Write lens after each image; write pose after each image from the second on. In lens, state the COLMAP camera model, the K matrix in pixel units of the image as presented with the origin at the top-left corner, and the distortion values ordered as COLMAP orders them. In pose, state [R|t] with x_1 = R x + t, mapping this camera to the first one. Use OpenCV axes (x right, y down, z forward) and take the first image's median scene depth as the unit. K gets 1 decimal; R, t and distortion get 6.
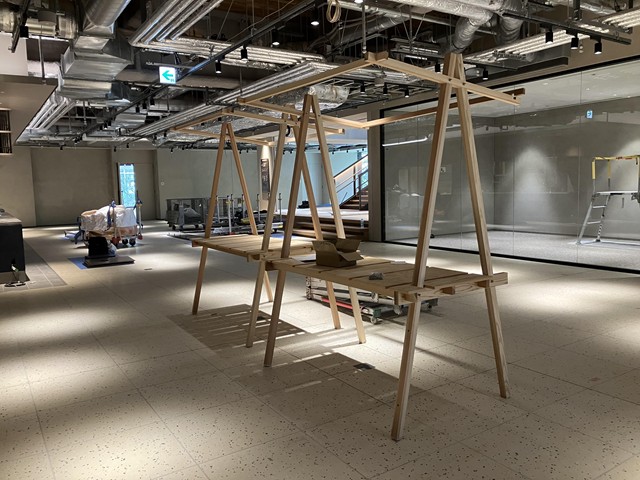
lens RADIAL K [[527.7, 0, 322.2], [0, 527.7, 236.7], [0, 0, 1]] dist [0.034905, -0.031623]
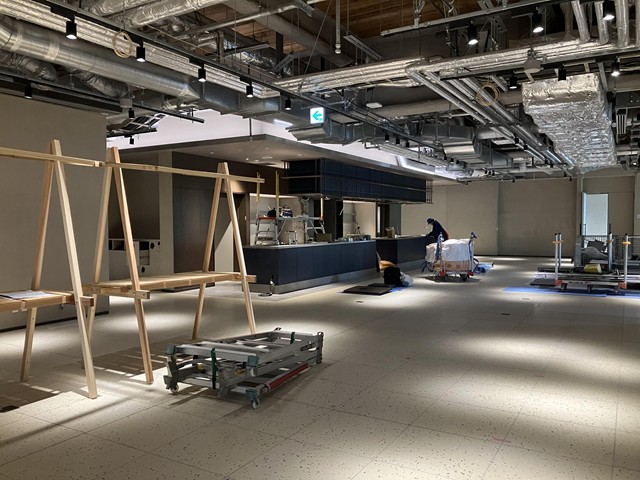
lens RADIAL K [[527.7, 0, 320.4], [0, 527.7, 244.1], [0, 0, 1]] dist [0.034905, -0.031623]
pose [[0.428809, 0.061444, -0.901303, 0.707181], [-0.097218, 0.995029, 0.021580, -0.083120], [0.898149, 0.078369, 0.432651, 0.621535]]
